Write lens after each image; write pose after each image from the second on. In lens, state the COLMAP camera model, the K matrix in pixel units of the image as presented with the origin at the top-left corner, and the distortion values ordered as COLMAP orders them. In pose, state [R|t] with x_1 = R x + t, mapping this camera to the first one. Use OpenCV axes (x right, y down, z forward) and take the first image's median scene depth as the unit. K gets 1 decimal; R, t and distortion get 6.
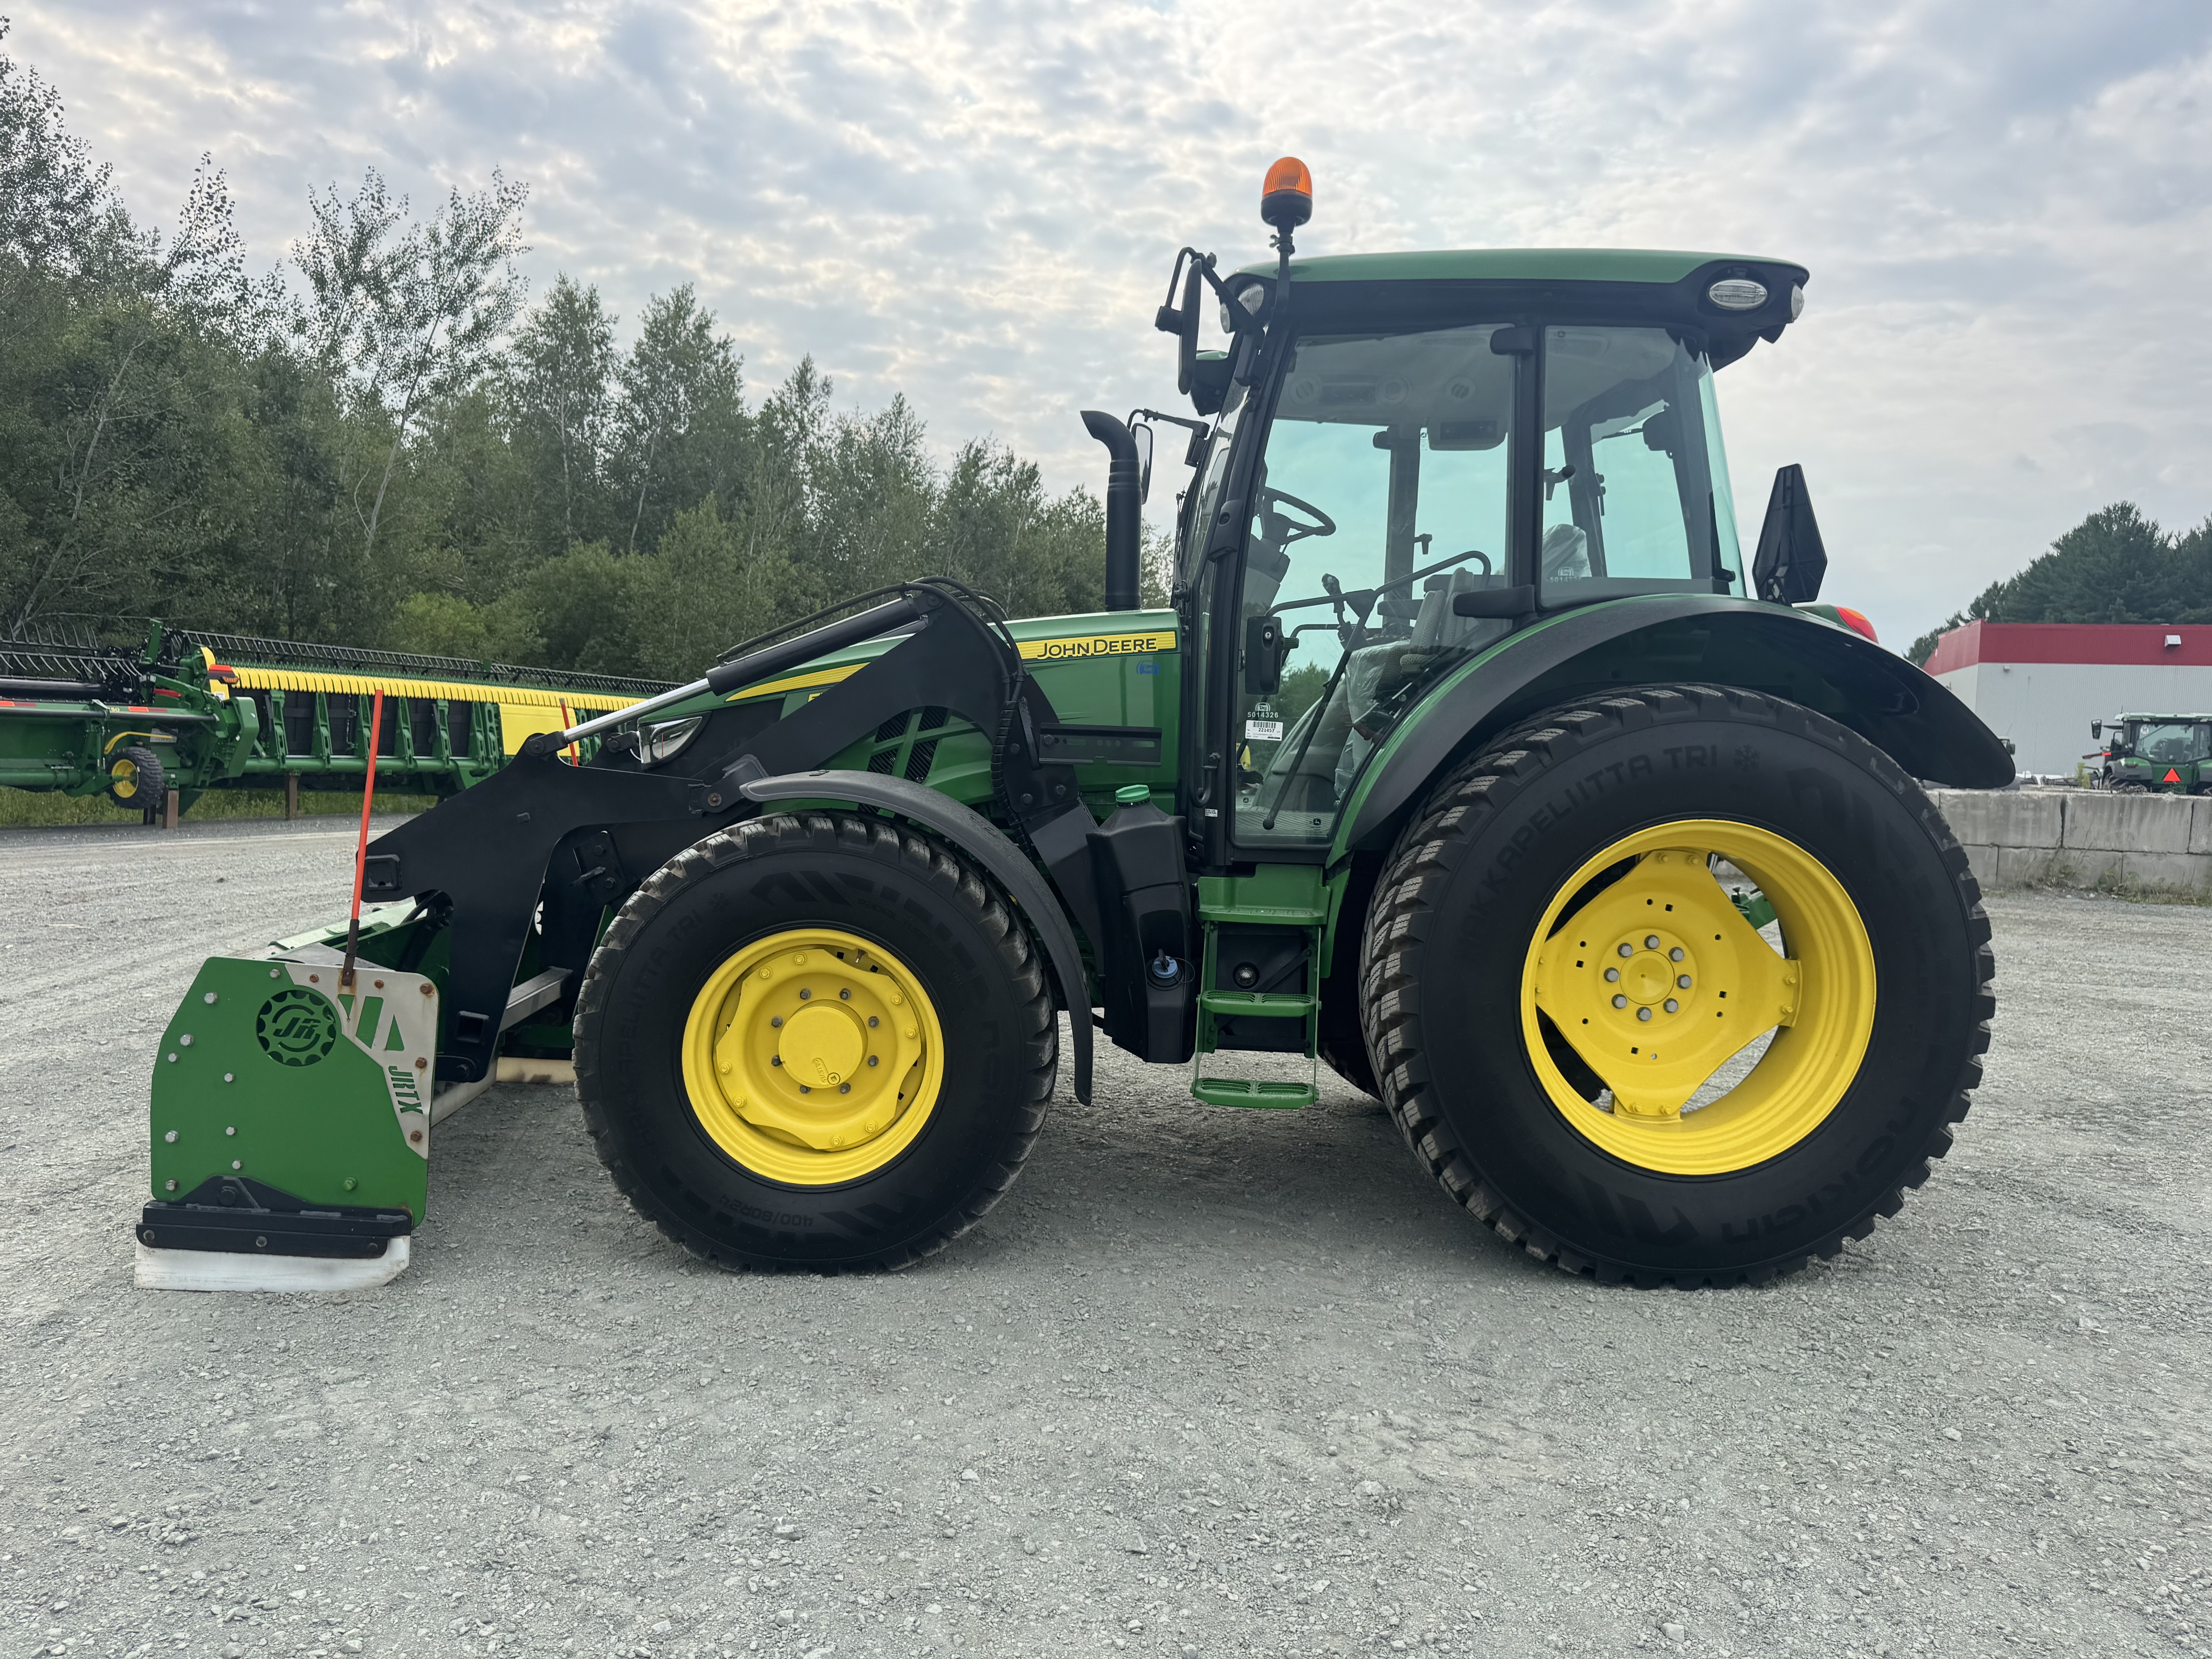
lens RADIAL K [[1541.4, 0, 1171.5], [0, 1541.4, 835.3], [0, 0, 1]] dist [0.085884, -0.123360]
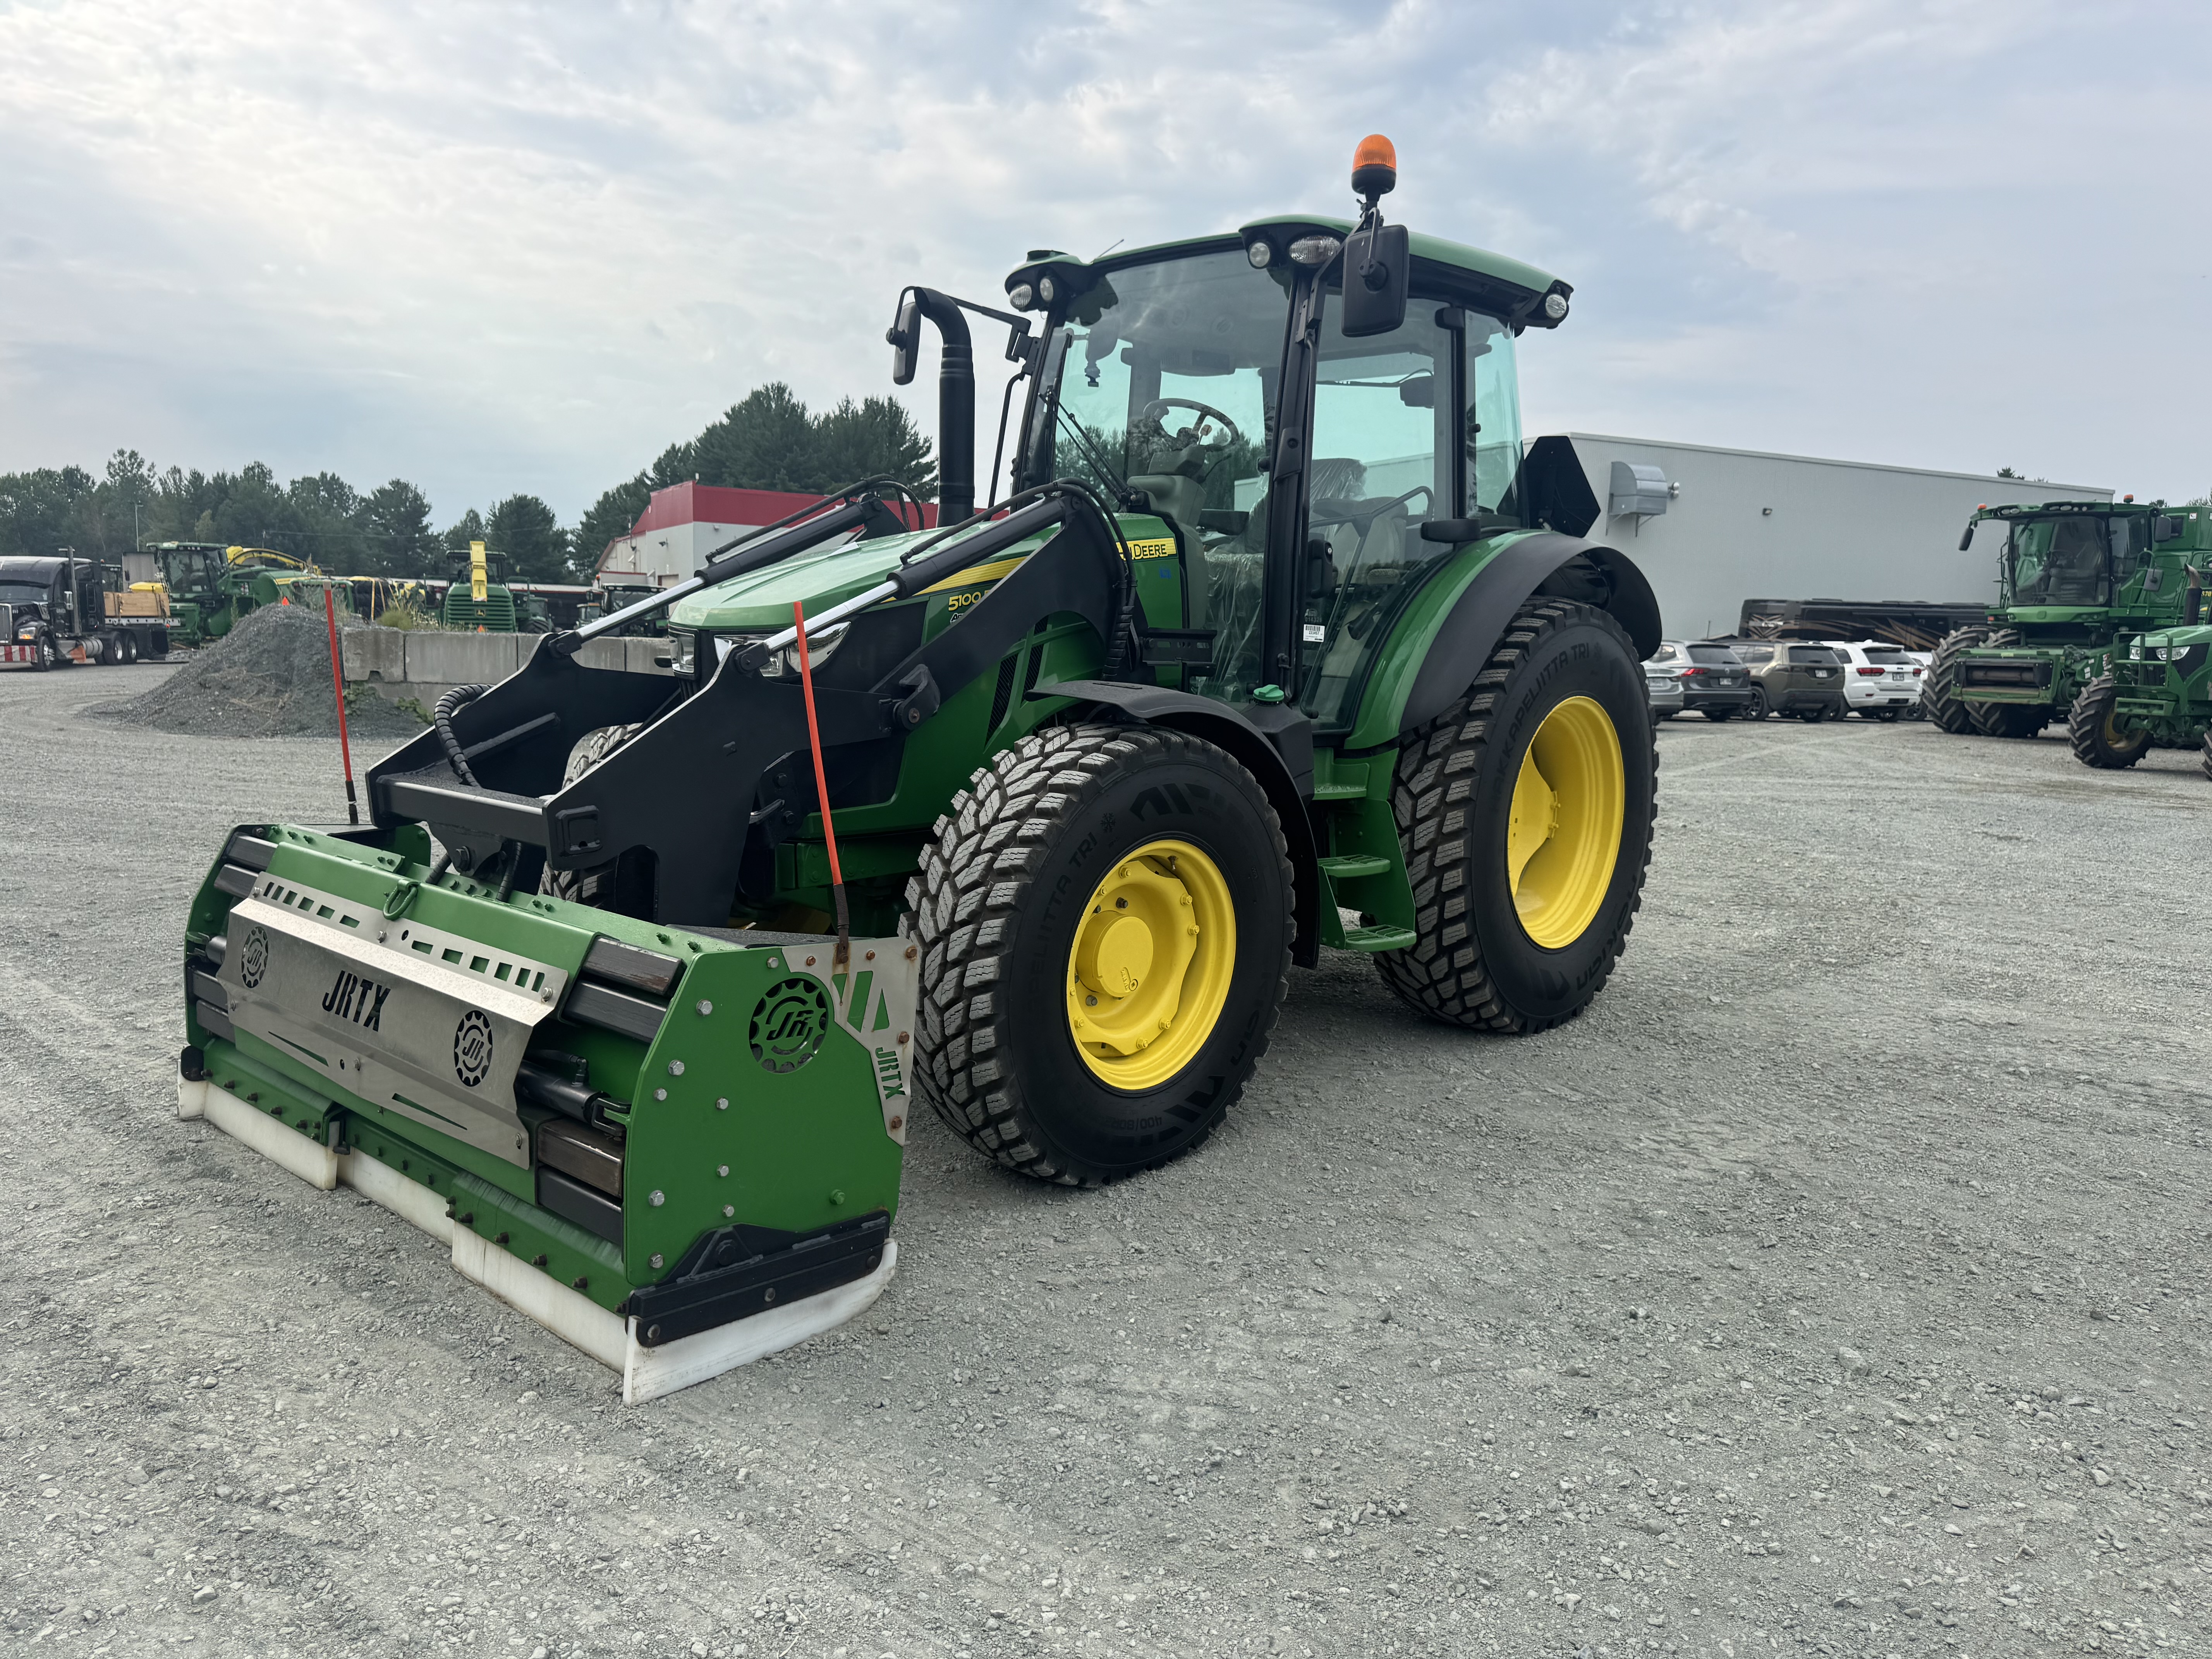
lens RADIAL K [[1591.7, 0, 941.8], [0, 1591.7, 822.7], [0, 0, 1]] dist [0.094955, -0.131889]
pose [[0.708744, -0.095873, 0.698921, -1.036824], [0.030966, 0.993996, 0.104948, -0.063702], [-0.704786, -0.052739, 0.707457, 0.350608]]
